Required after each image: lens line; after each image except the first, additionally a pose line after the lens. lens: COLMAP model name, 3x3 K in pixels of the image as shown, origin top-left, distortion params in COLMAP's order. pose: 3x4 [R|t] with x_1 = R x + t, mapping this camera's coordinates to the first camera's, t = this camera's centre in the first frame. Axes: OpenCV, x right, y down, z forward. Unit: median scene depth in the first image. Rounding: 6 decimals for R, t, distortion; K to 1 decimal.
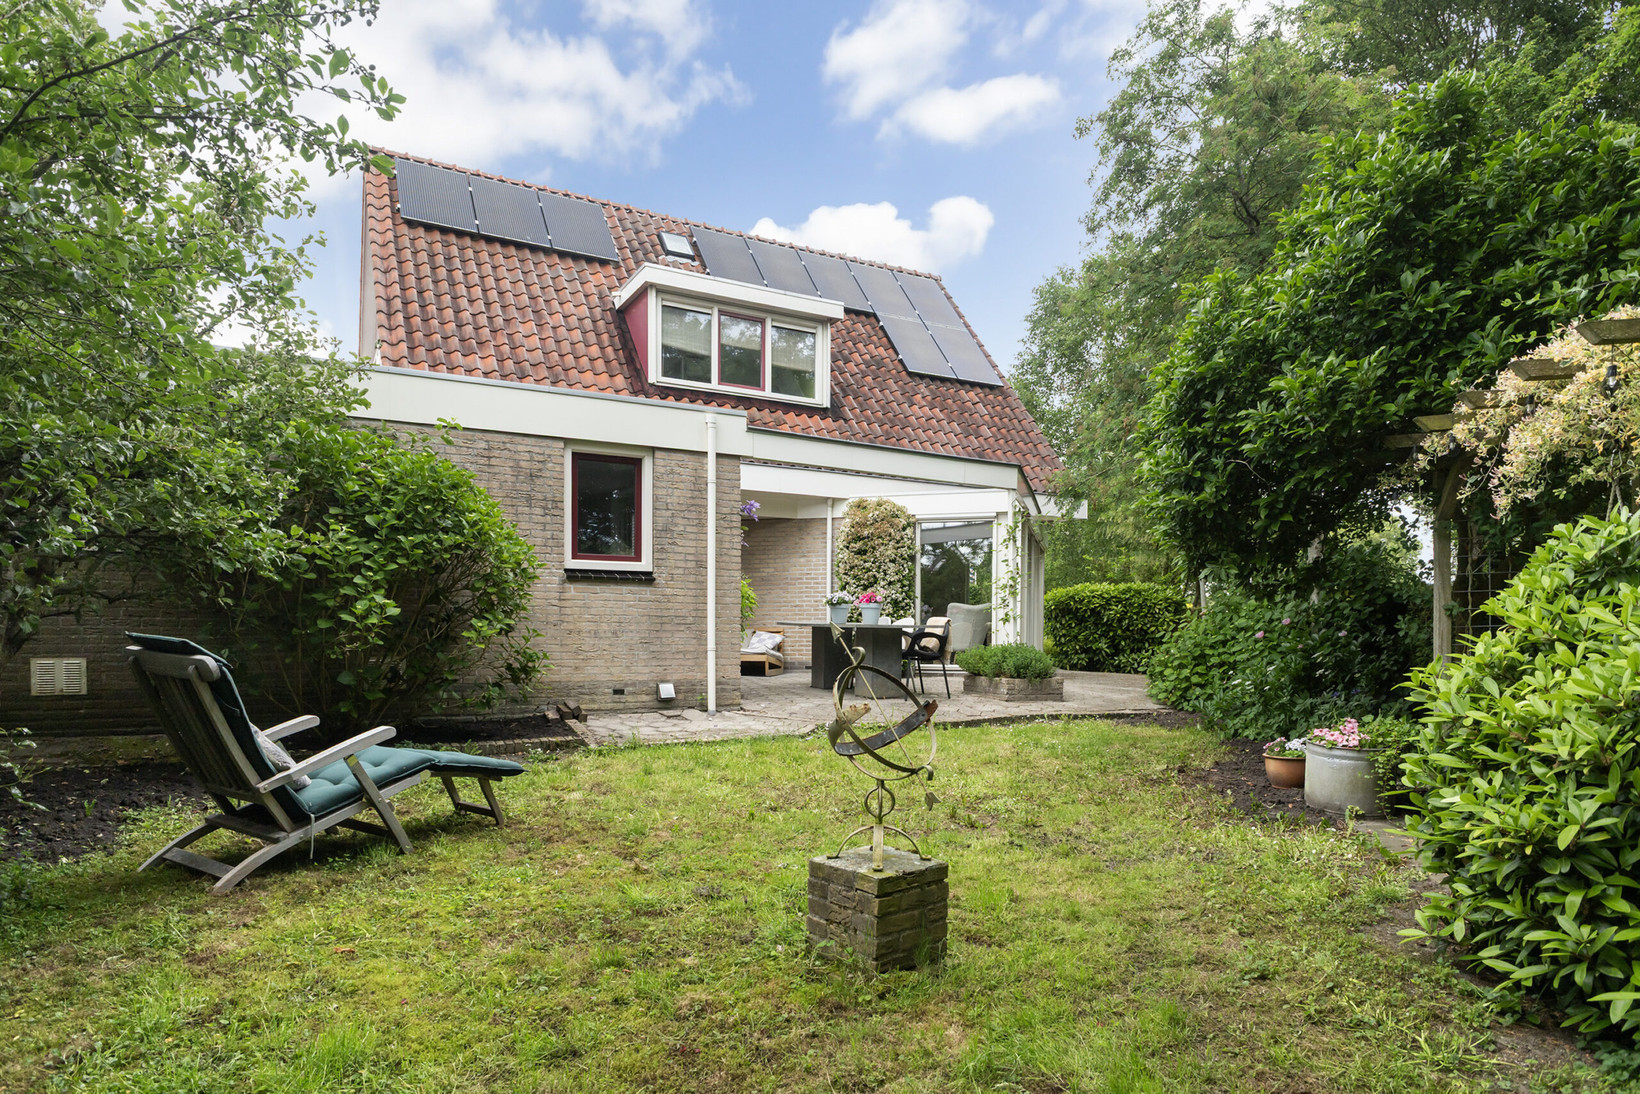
lens RADIAL K [[940.3, 0, 821.1], [0, 940.3, 549.7], [0, 0, 1]] dist [0.001282, 0.000372]
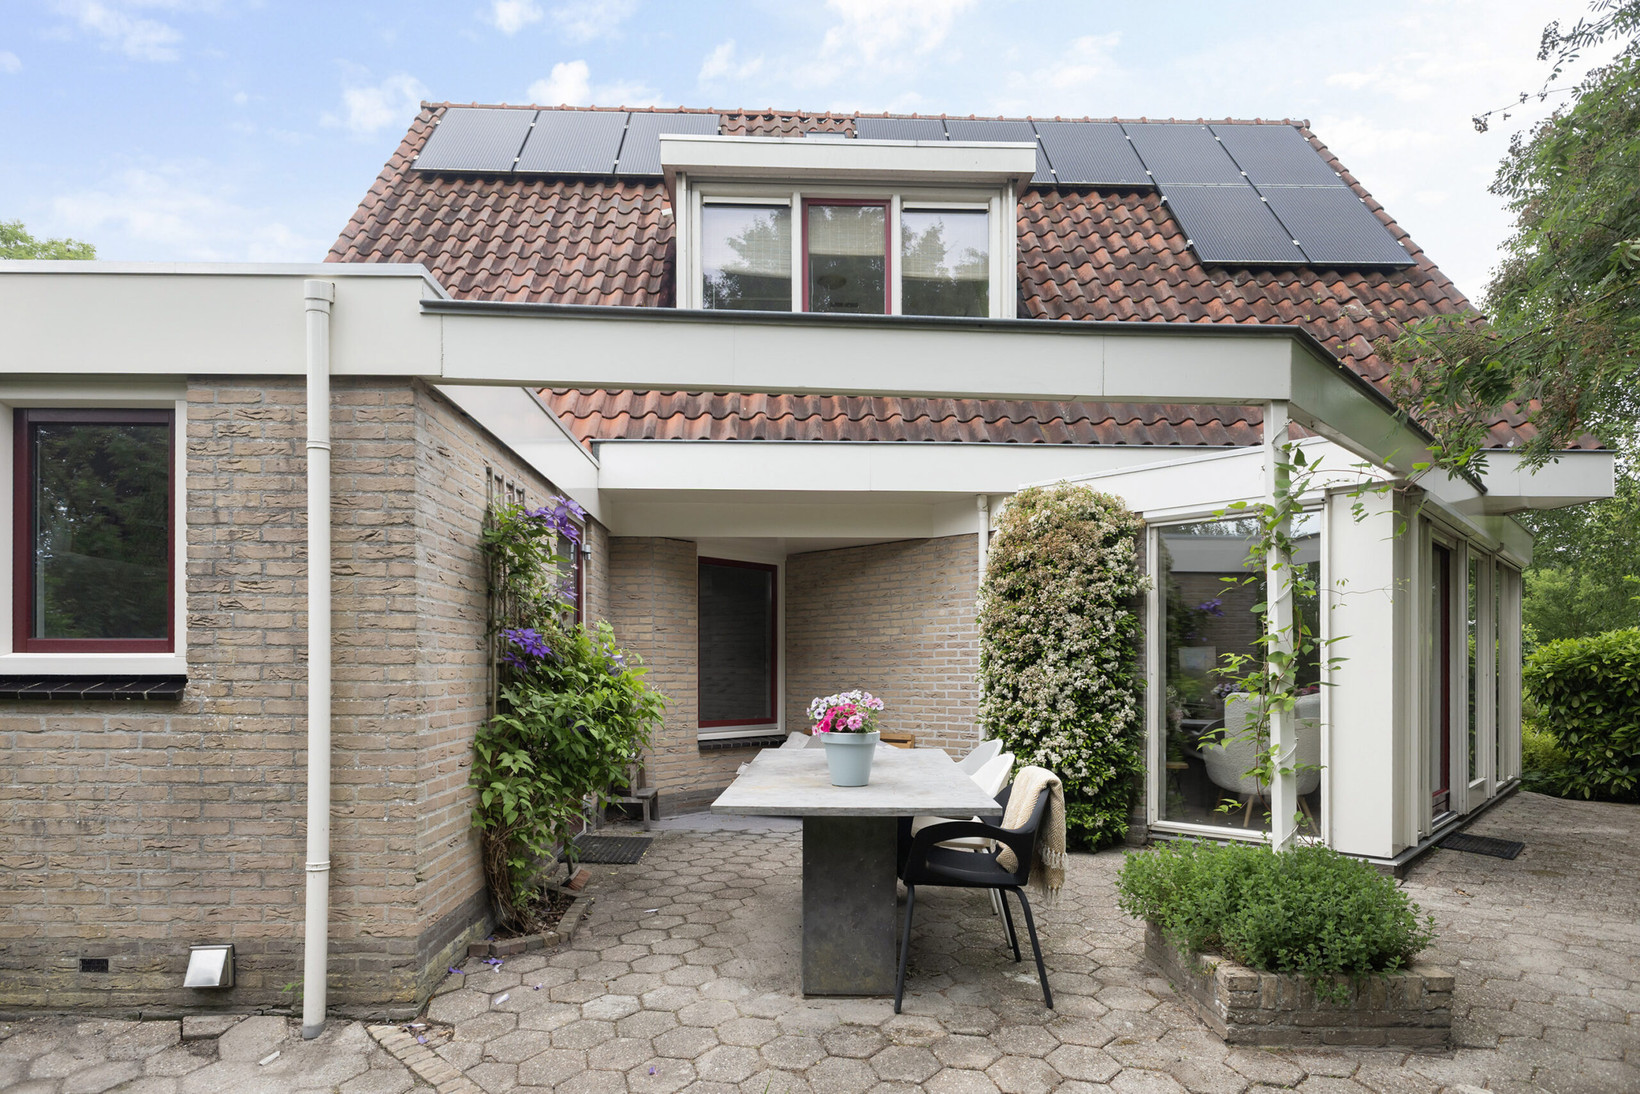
lens RADIAL K [[940.3, 0, 798.7], [0, 940.3, 629.4], [0, 0, 1]] dist [0.001282, 0.000372]
pose [[0.888929, -0.026825, -0.457259, 0.169134], [0.044270, 0.998642, 0.027477, 0.002310], [0.455901, -0.044668, 0.888909, 0.501146]]
